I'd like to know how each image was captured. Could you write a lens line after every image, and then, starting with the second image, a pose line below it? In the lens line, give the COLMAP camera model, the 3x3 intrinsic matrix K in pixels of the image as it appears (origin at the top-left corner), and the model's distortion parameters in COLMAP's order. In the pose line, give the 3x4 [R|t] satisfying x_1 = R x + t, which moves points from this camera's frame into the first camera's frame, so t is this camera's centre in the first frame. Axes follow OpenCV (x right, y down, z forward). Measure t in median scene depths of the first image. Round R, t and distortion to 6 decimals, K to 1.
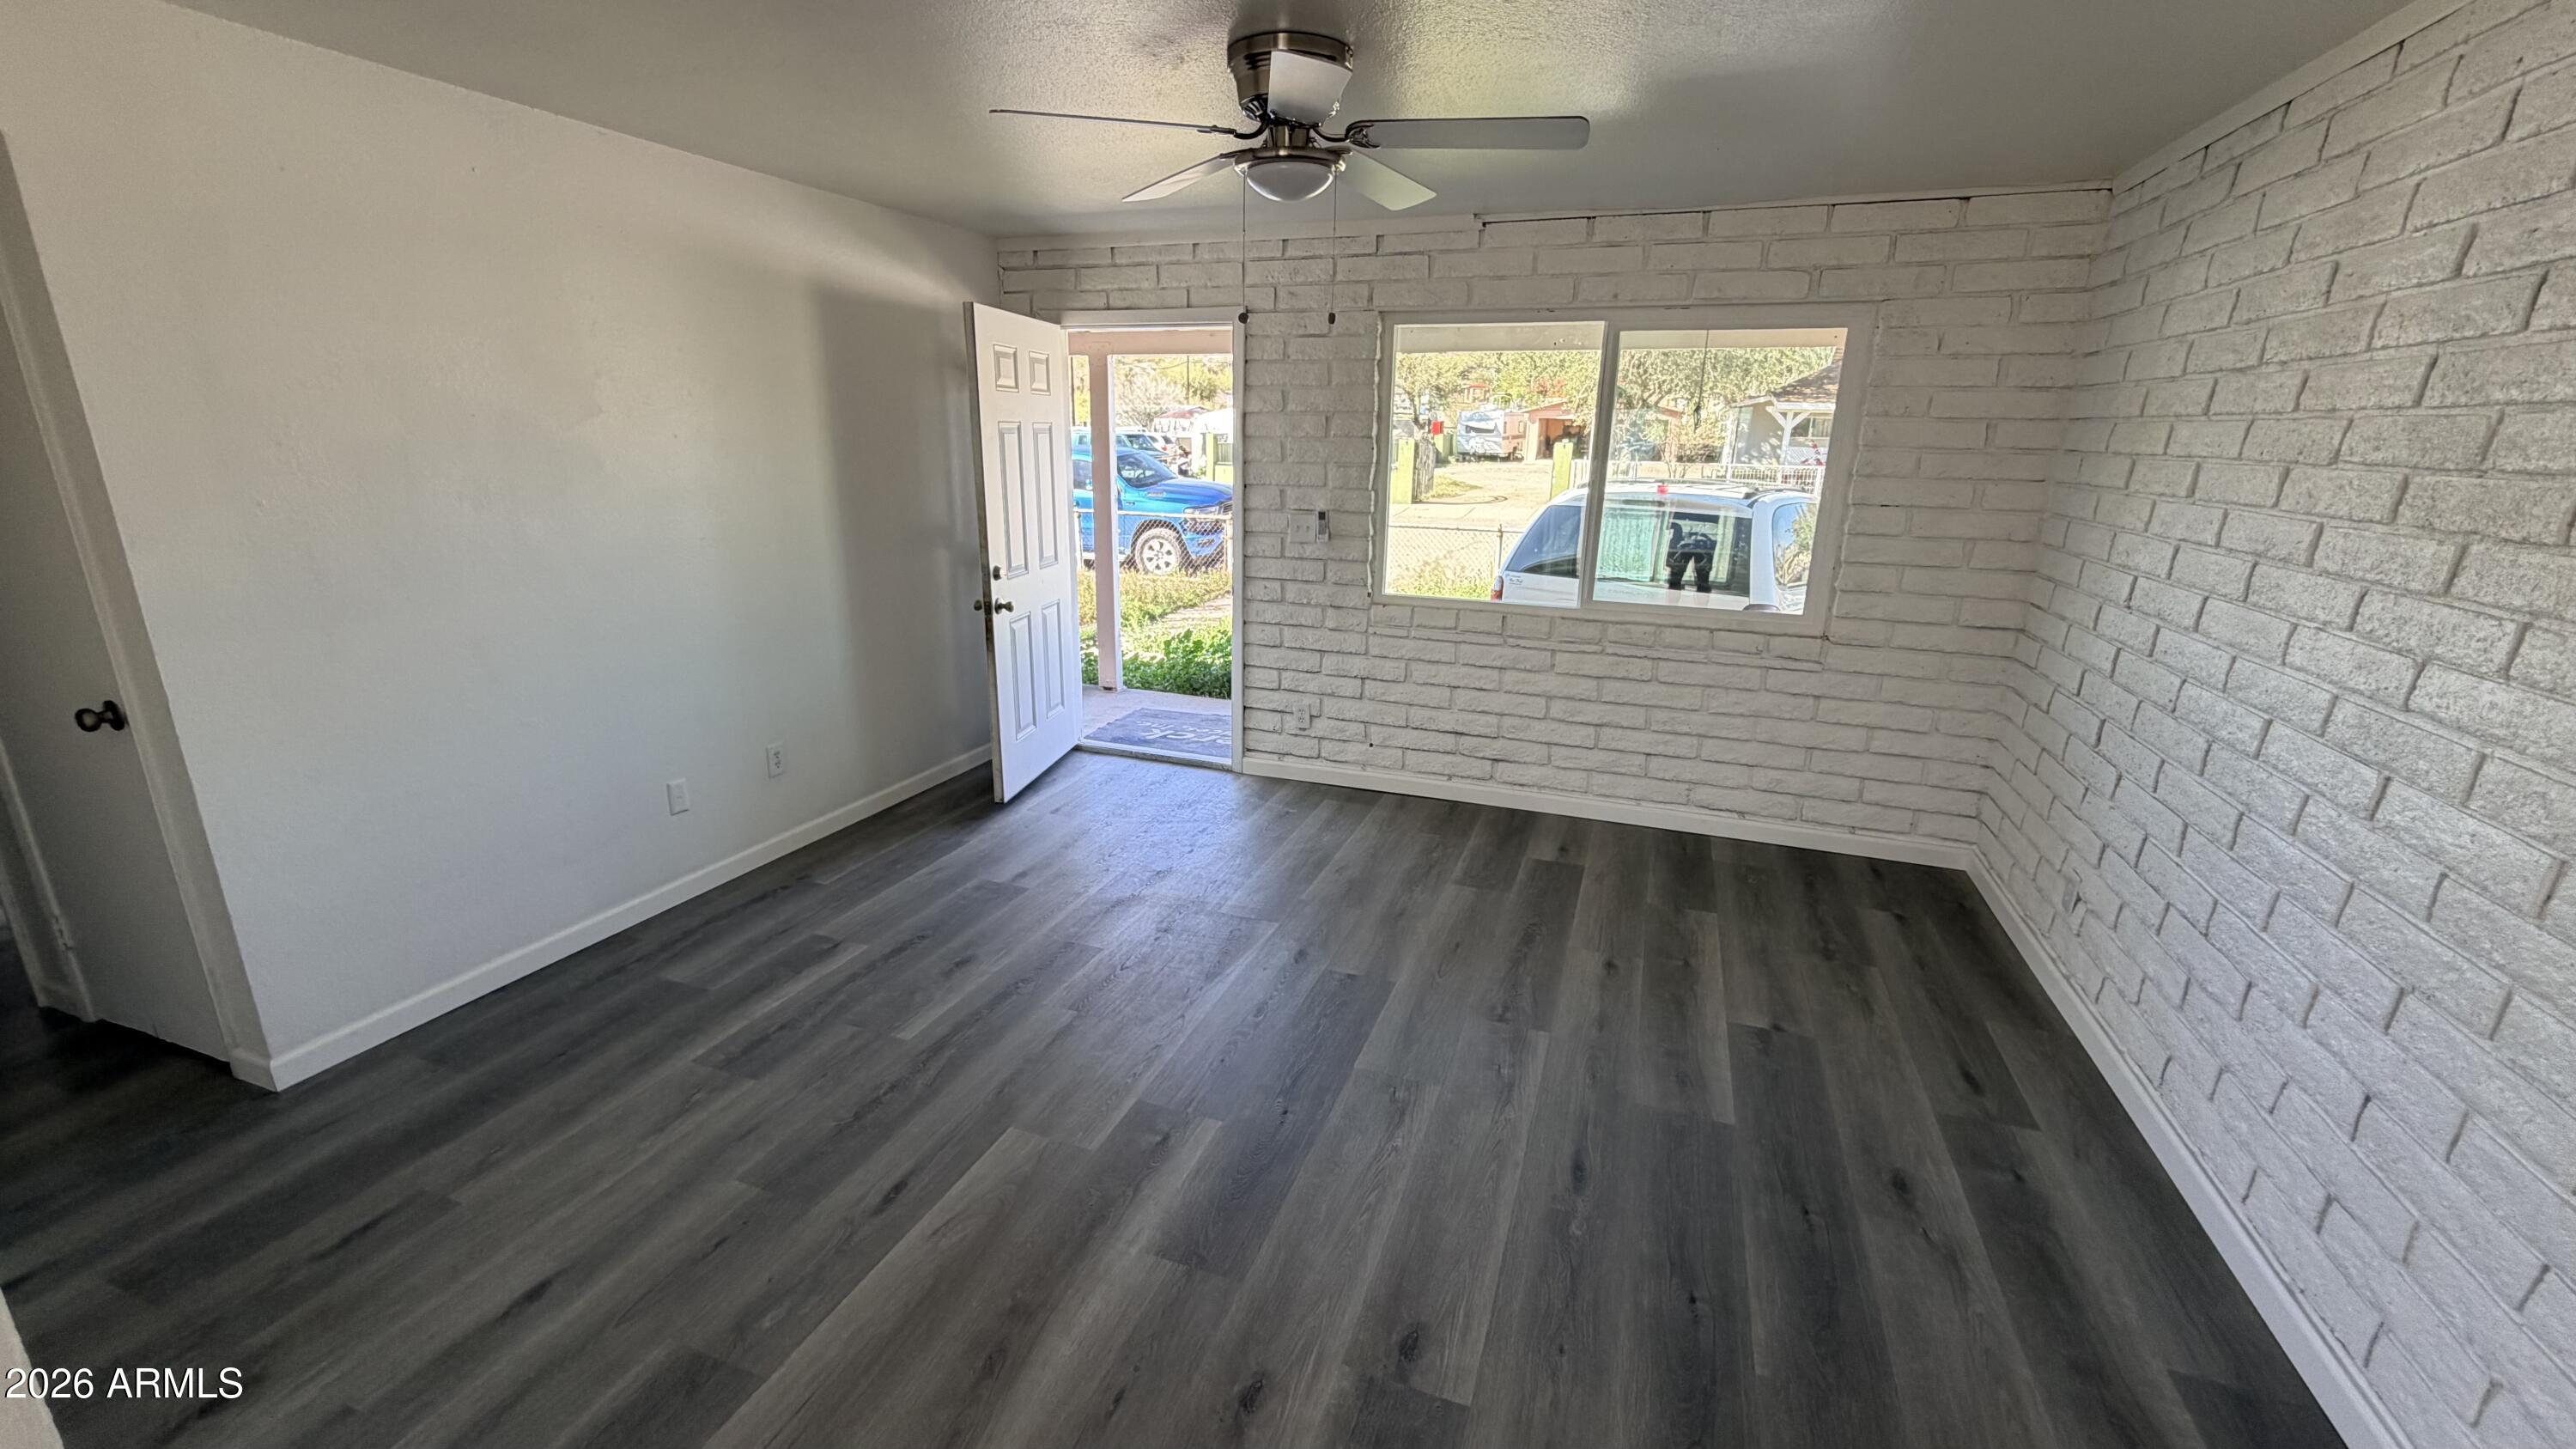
lens RADIAL K [[1029.1, 0, 1286.8], [0, 1029.1, 715.5], [0, 0, 1]] dist [0.001385, 0.000136]
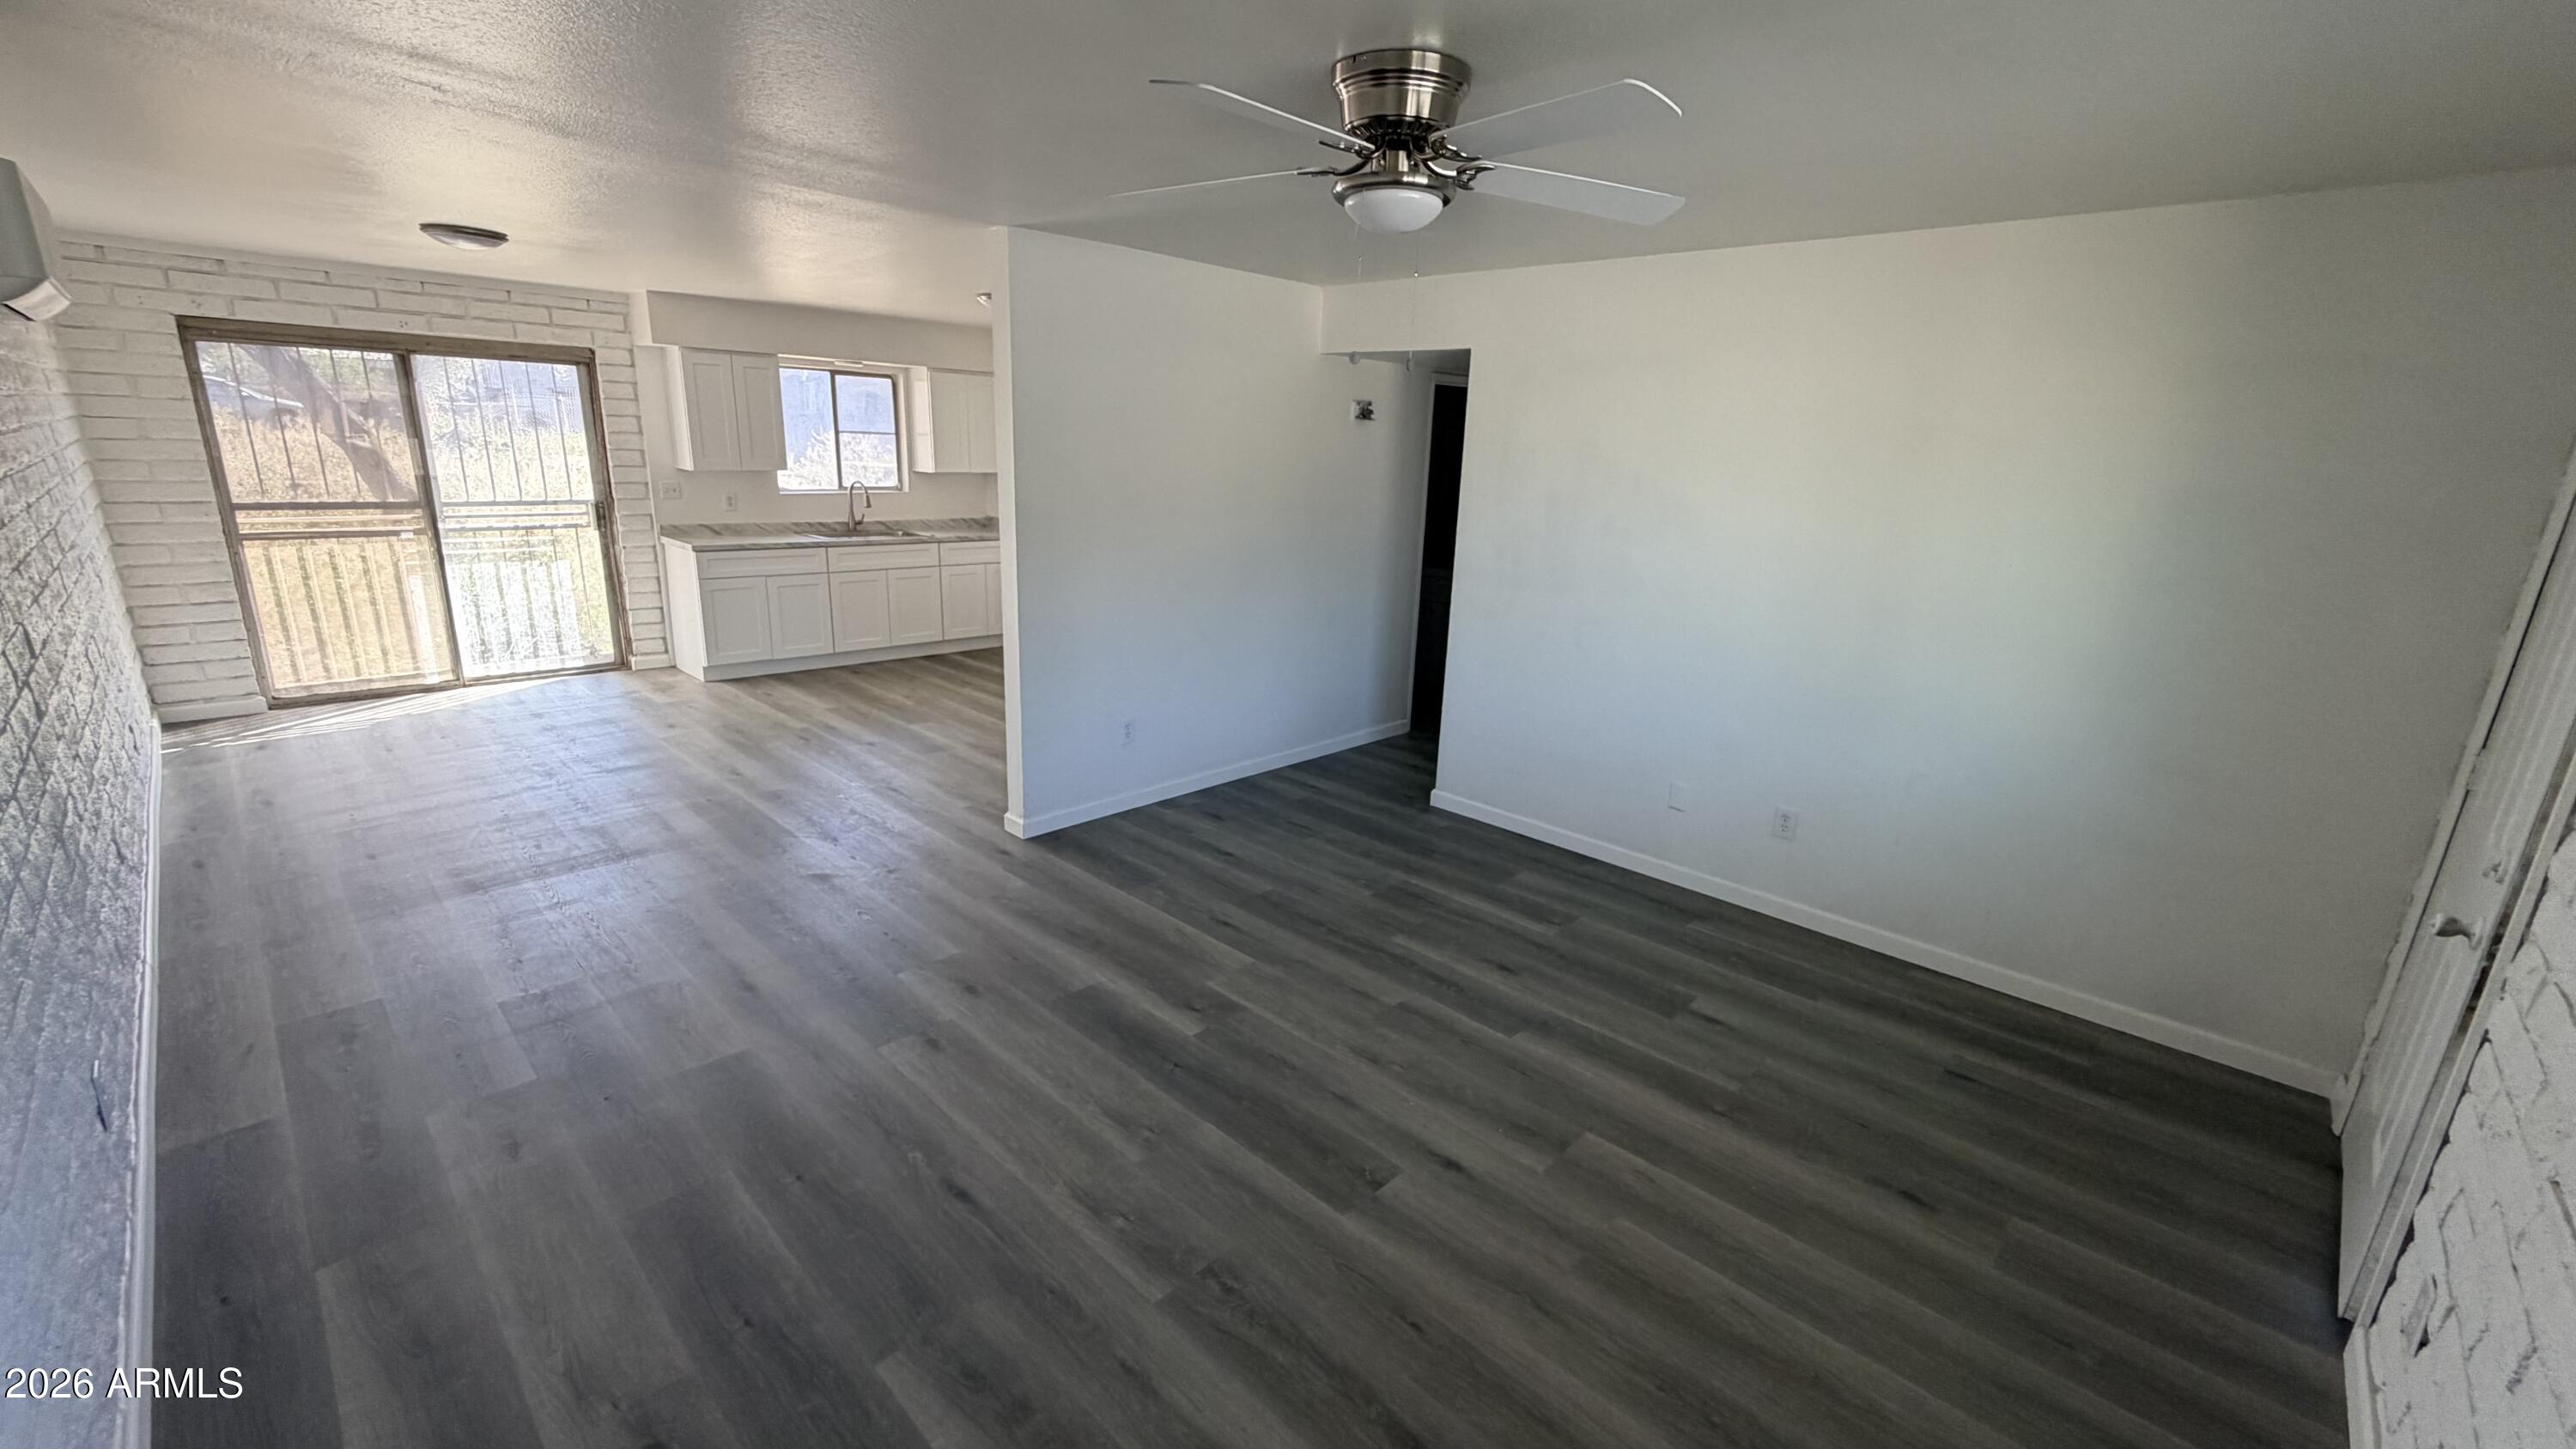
lens RADIAL K [[1029.1, 0, 1277.2], [0, 1029.1, 716.5], [0, 0, 1]] dist [0.001385, 0.000136]
pose [[-0.404419, 0.204511, -0.891415, 0.756934], [-0.289828, 0.895784, 0.337003, -0.320219], [0.867436, 0.394648, -0.302999, 1.094685]]
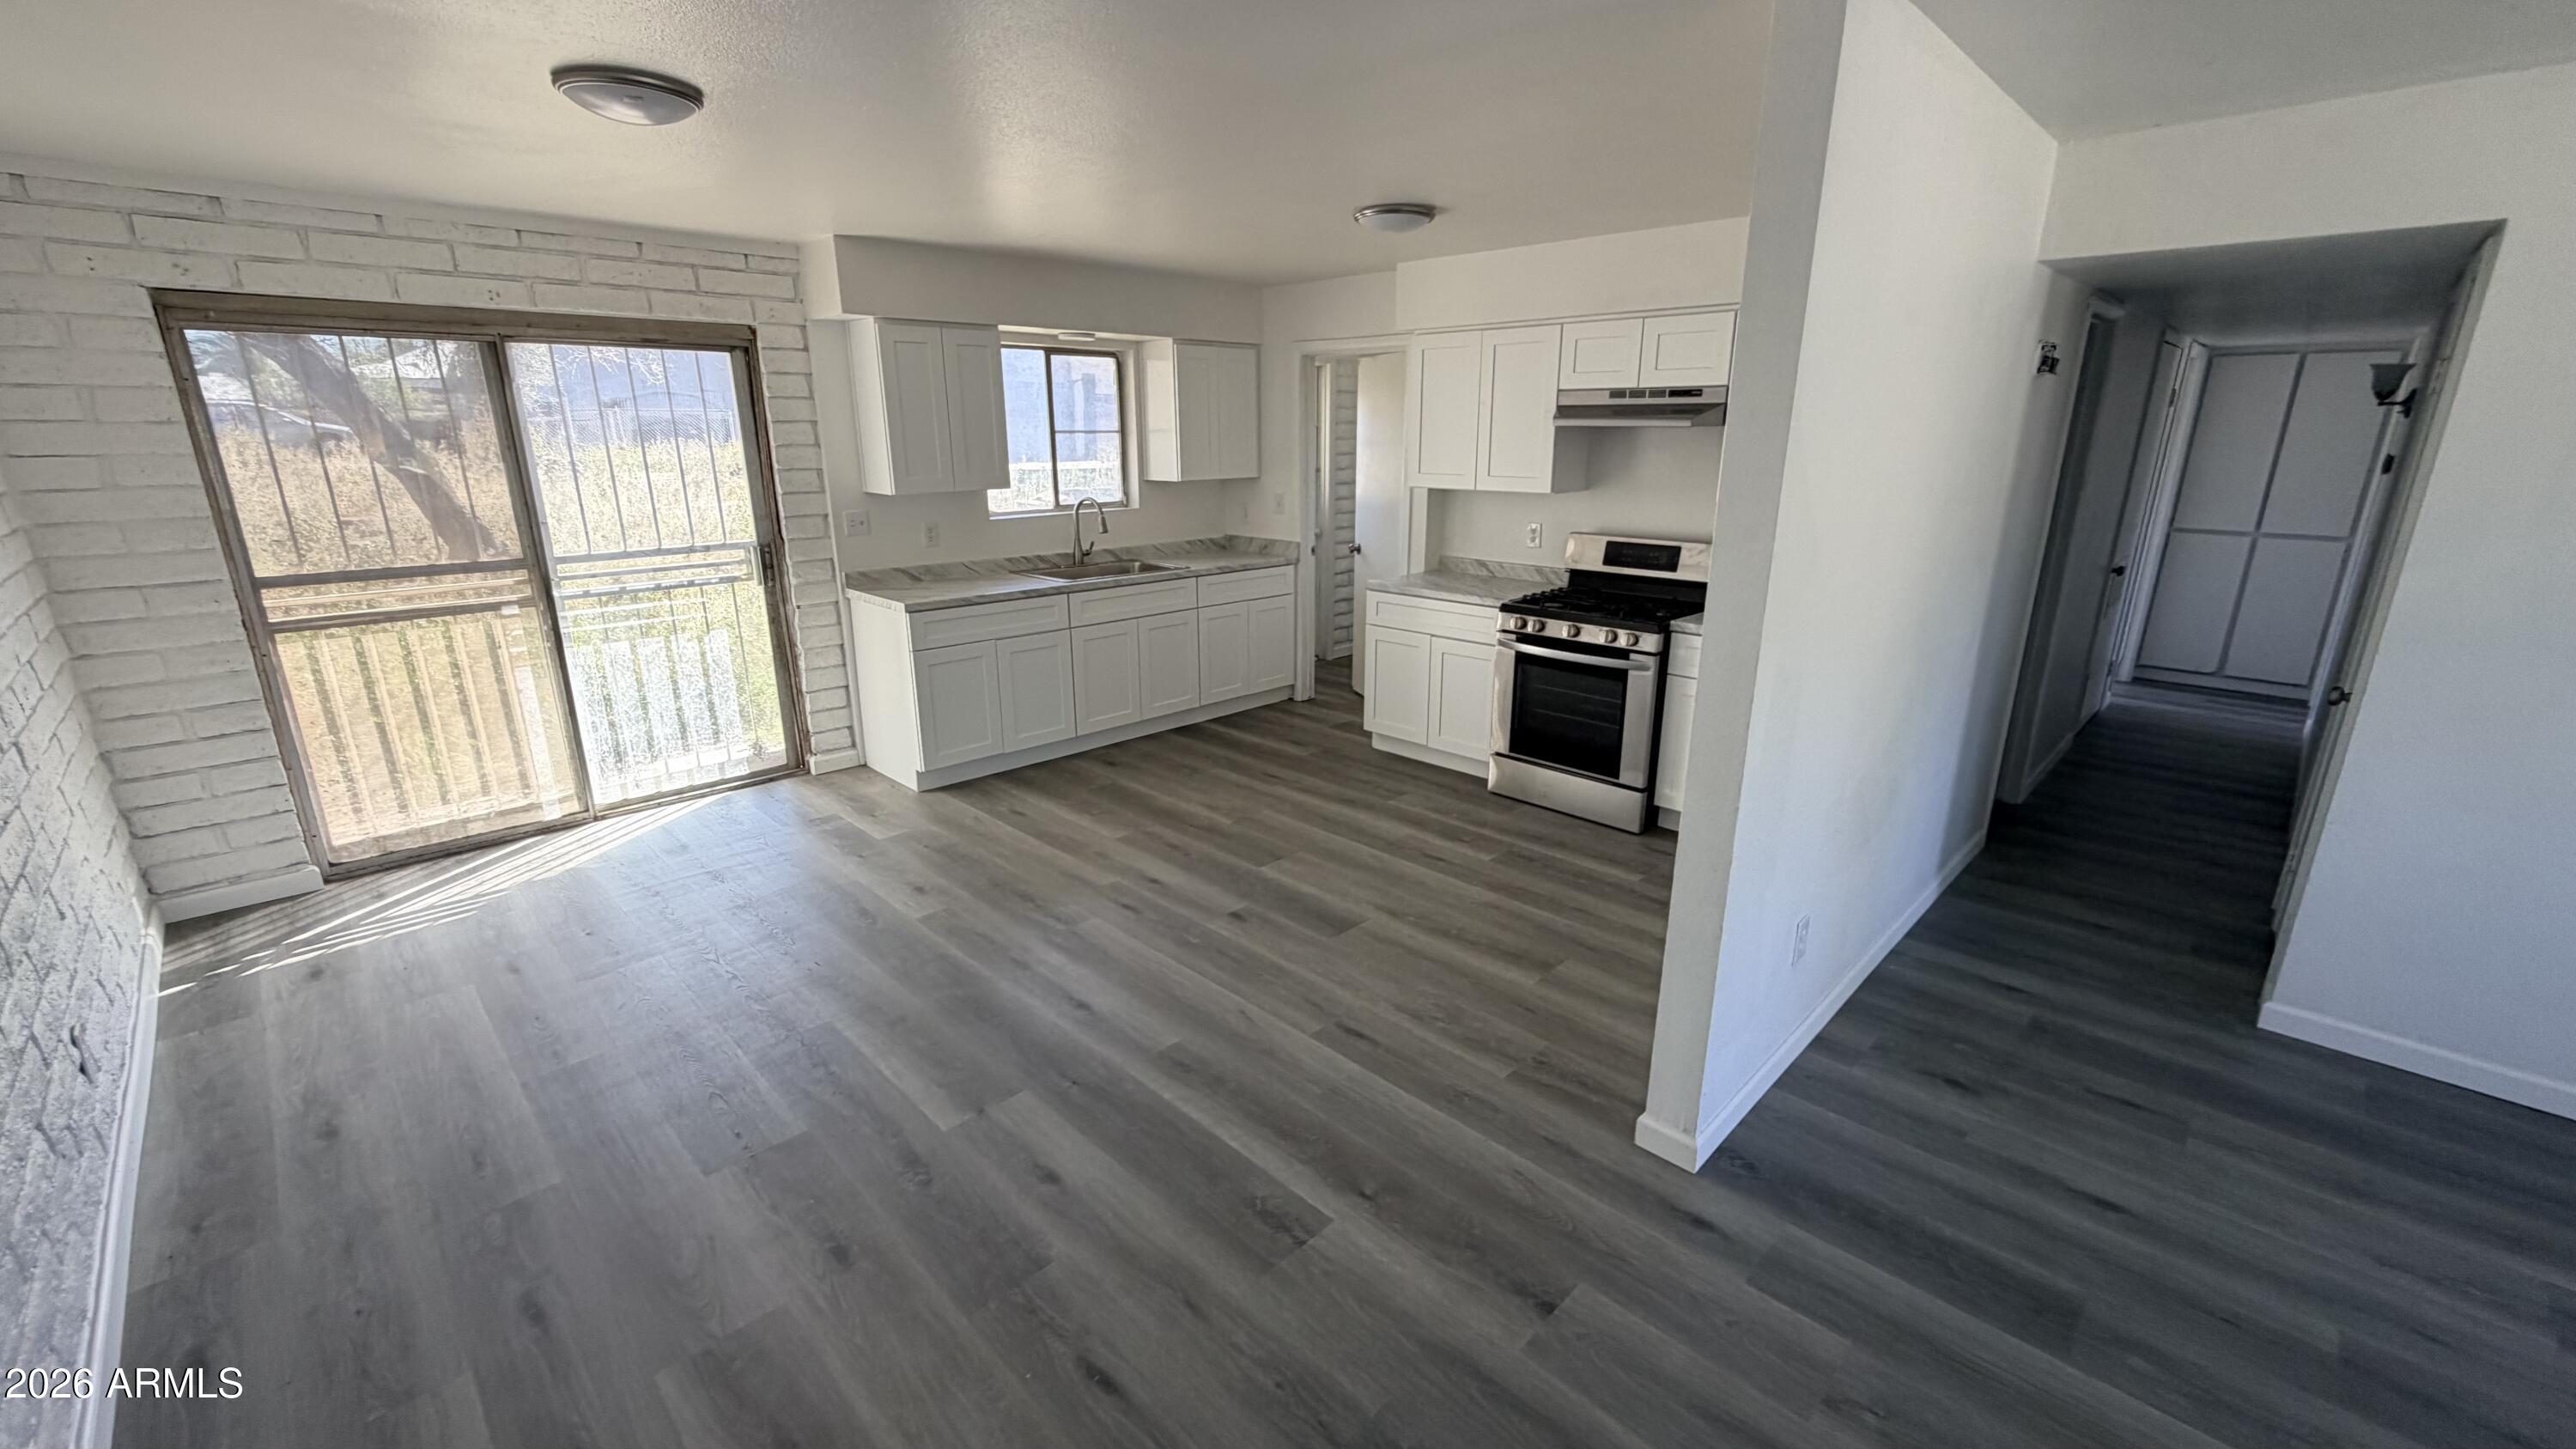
lens RADIAL K [[1029.1, 0, 1278.8], [0, 1029.1, 720.7], [0, 0, 1]] dist [0.001385, 0.000136]
pose [[-0.423442, 0.233929, -0.875199, 0.370484], [-0.249169, 0.898751, 0.360778, -0.078329], [0.870983, 0.370841, -0.322281, 0.239865]]
